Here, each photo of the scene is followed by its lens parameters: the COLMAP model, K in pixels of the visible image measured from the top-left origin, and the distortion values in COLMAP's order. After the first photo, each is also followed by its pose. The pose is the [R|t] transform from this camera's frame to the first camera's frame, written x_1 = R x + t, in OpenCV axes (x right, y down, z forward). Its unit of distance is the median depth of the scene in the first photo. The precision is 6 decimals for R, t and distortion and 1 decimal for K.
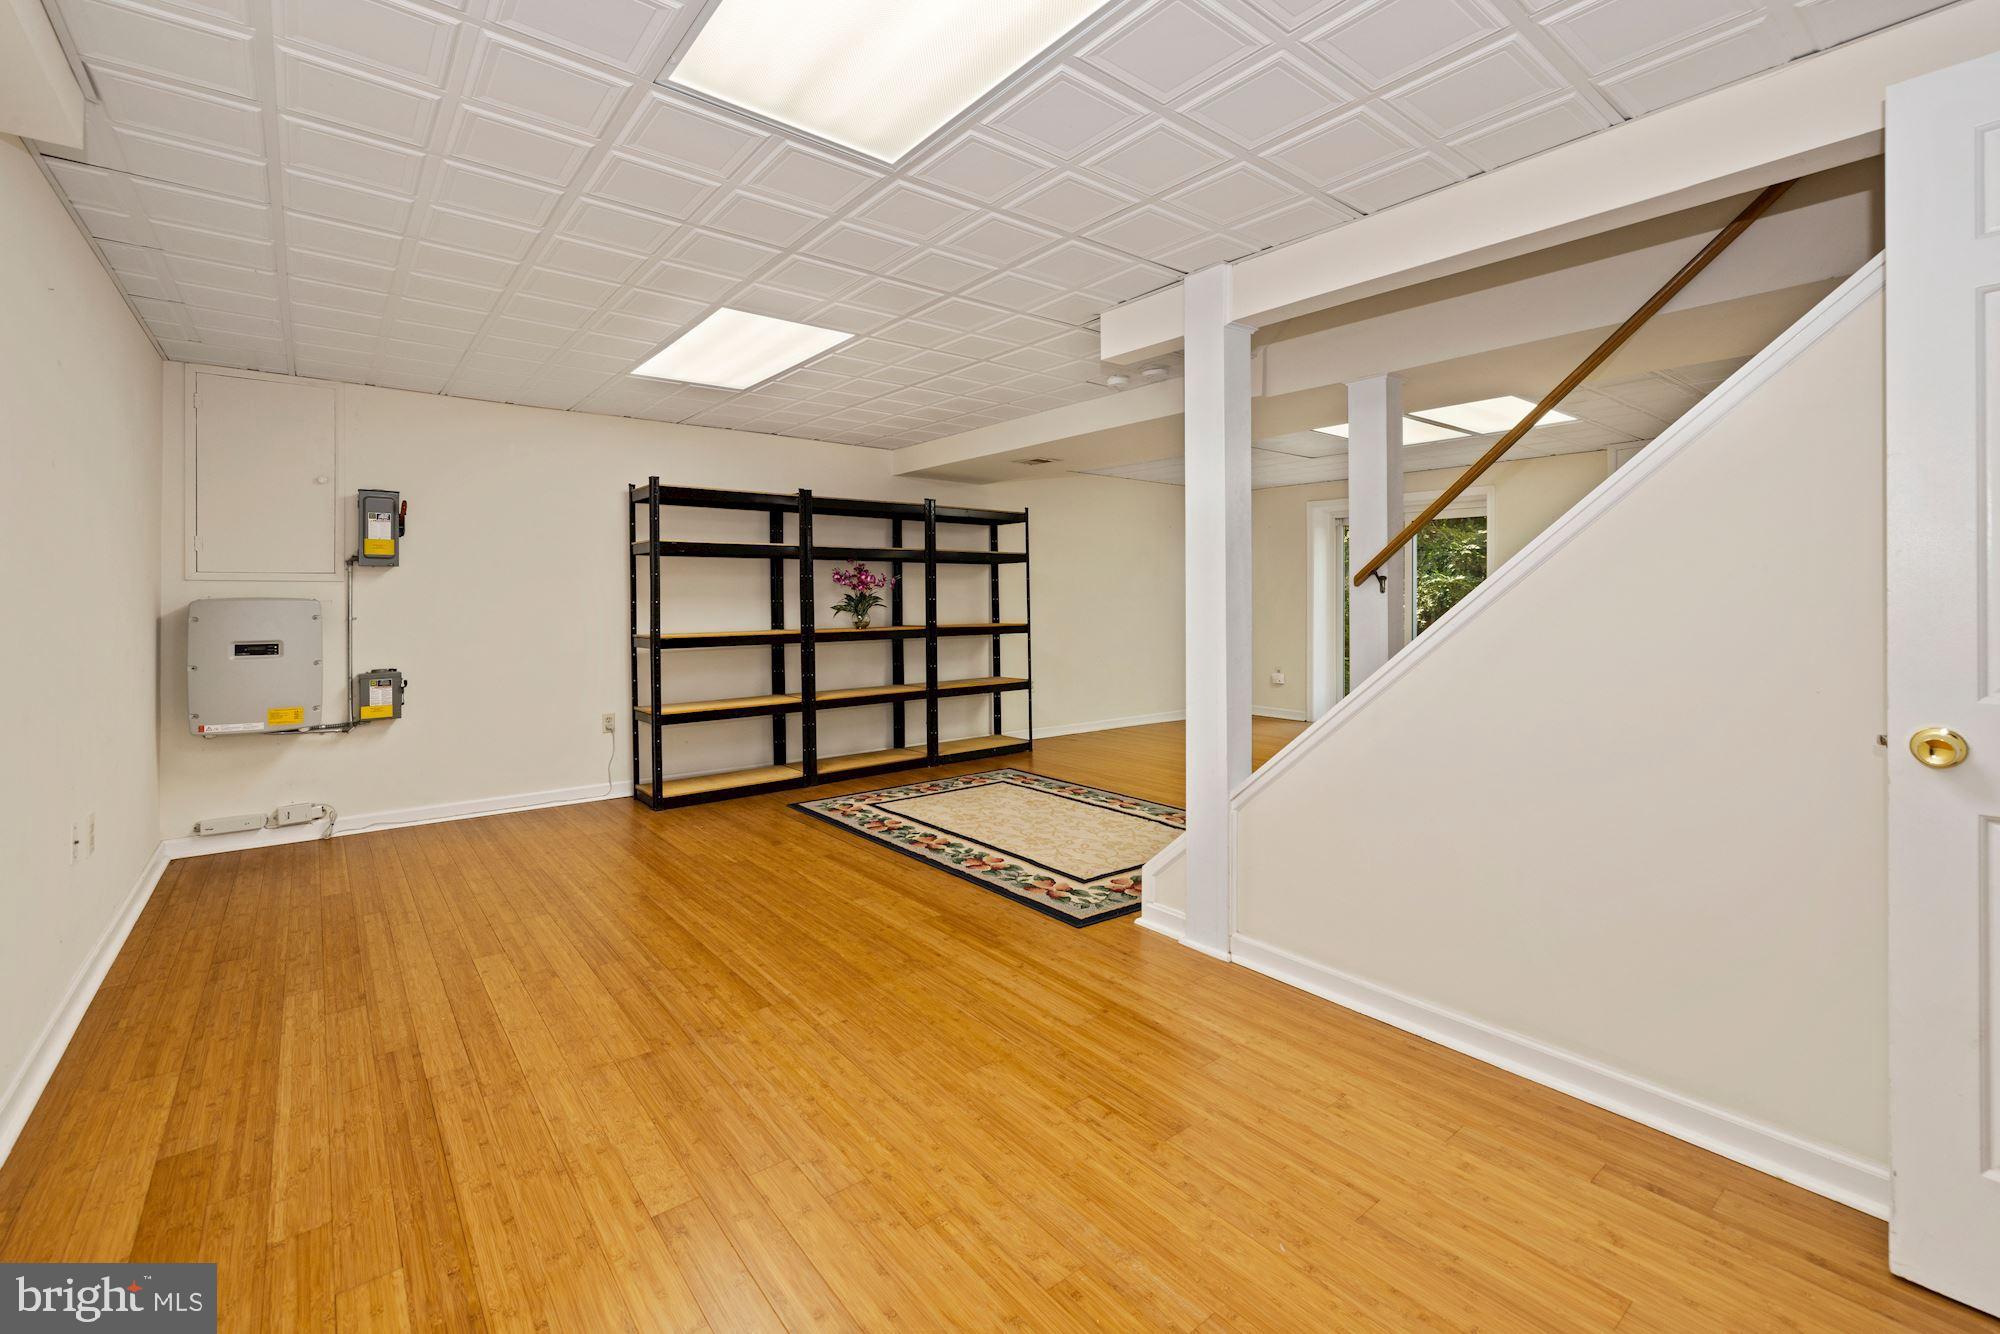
lens RADIAL K [[856.6, 0, 1008.4], [0, 856.6, 594.8], [0, 0, 1]] dist [0.003314, -0.001134]
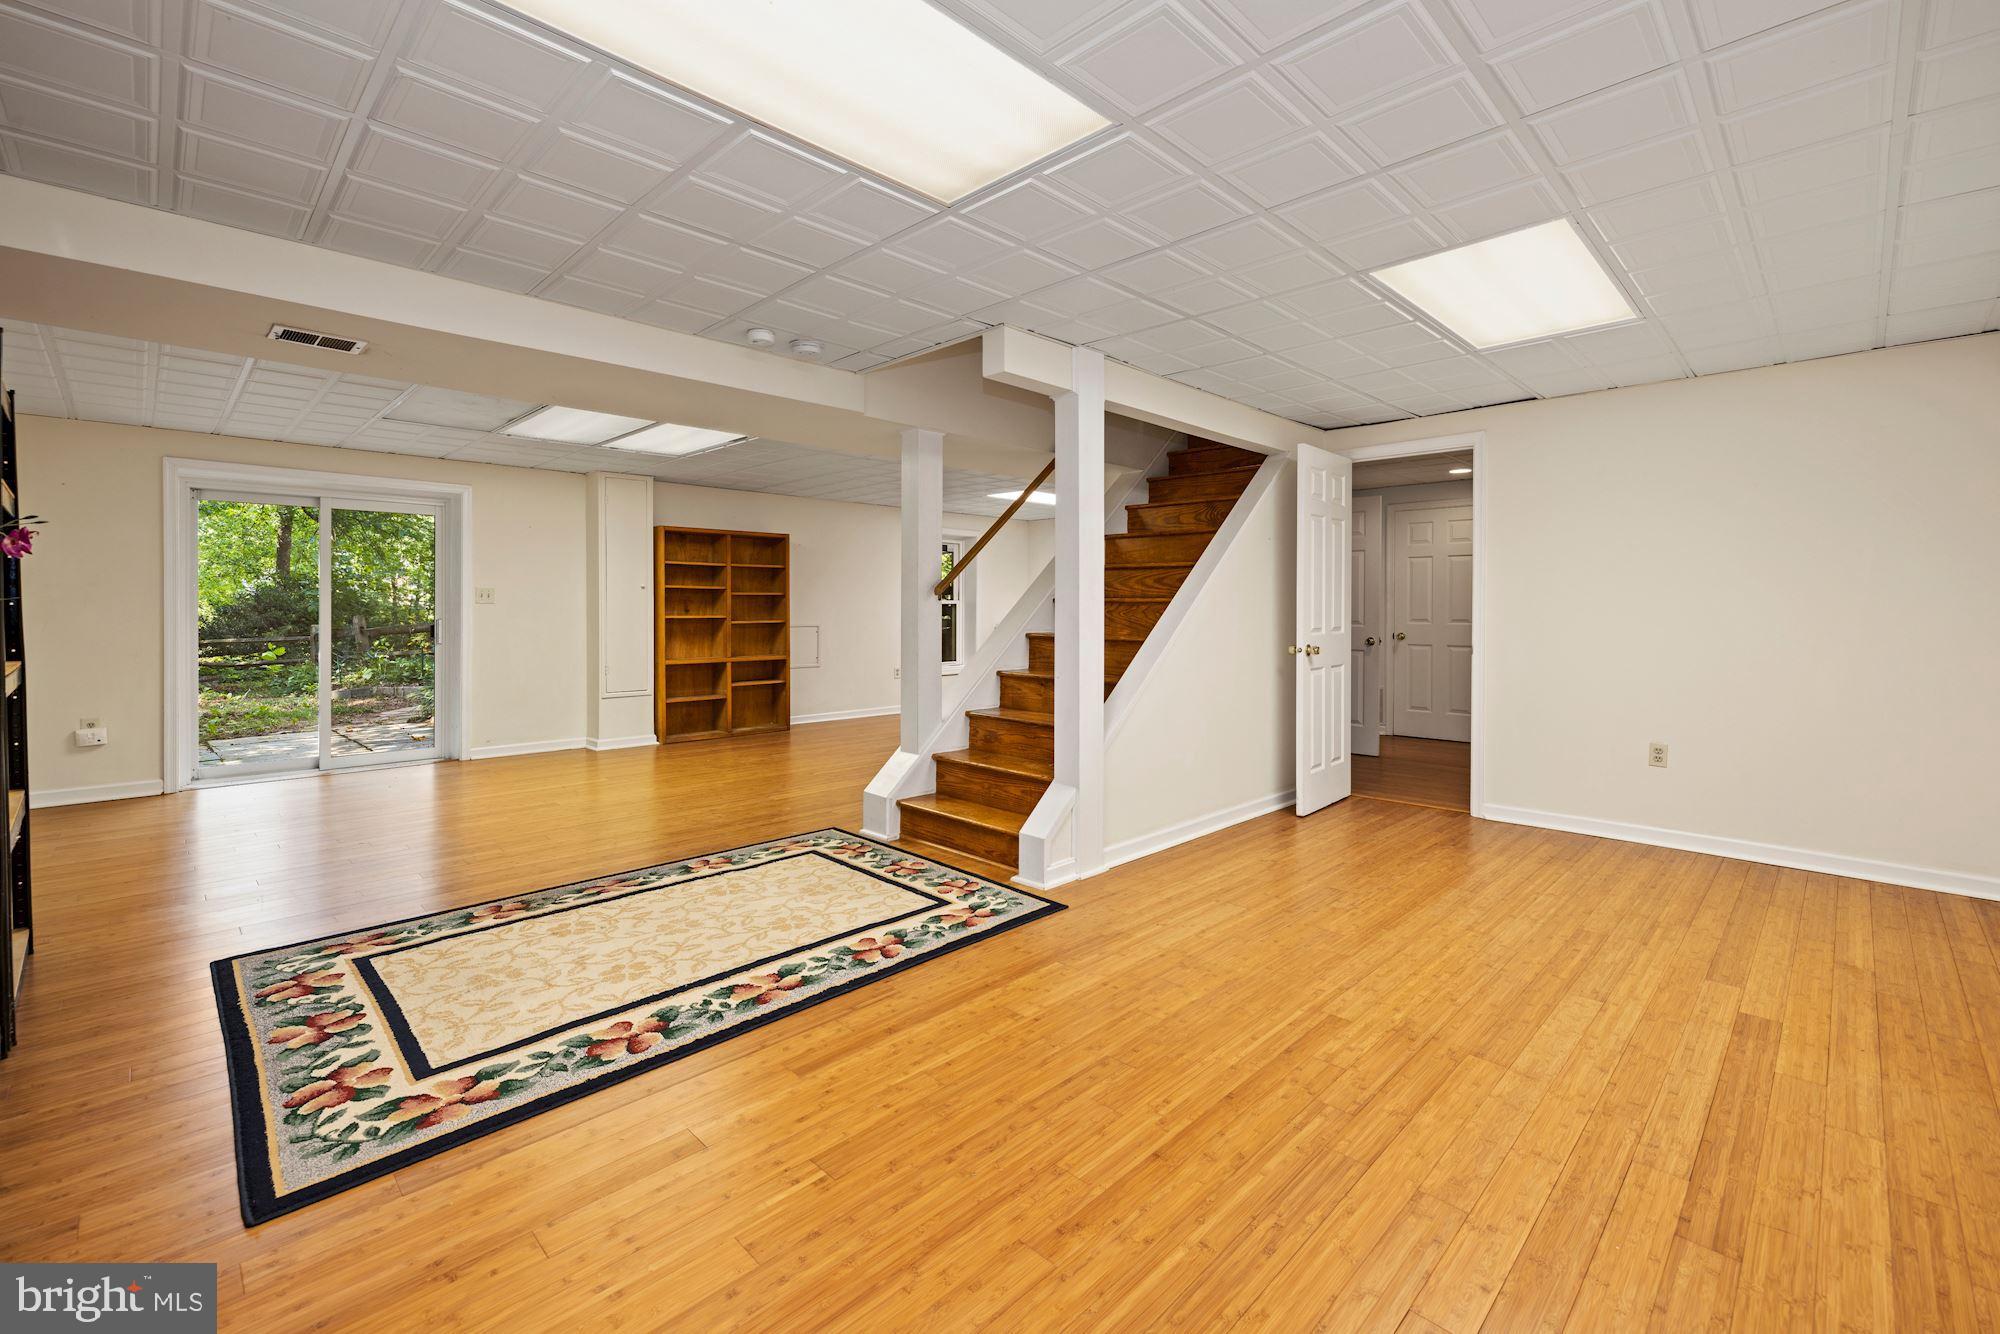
lens RADIAL K [[856.6, 0, 976.8], [0, 856.6, 619.3], [0, 0, 1]] dist [0.003314, -0.001134]
pose [[-0.091252, -0.012613, 0.995748, -1.417694], [-0.005155, 0.999912, 0.012193, 0.013695], [-0.995814, -0.004020, -0.091309, 1.742734]]
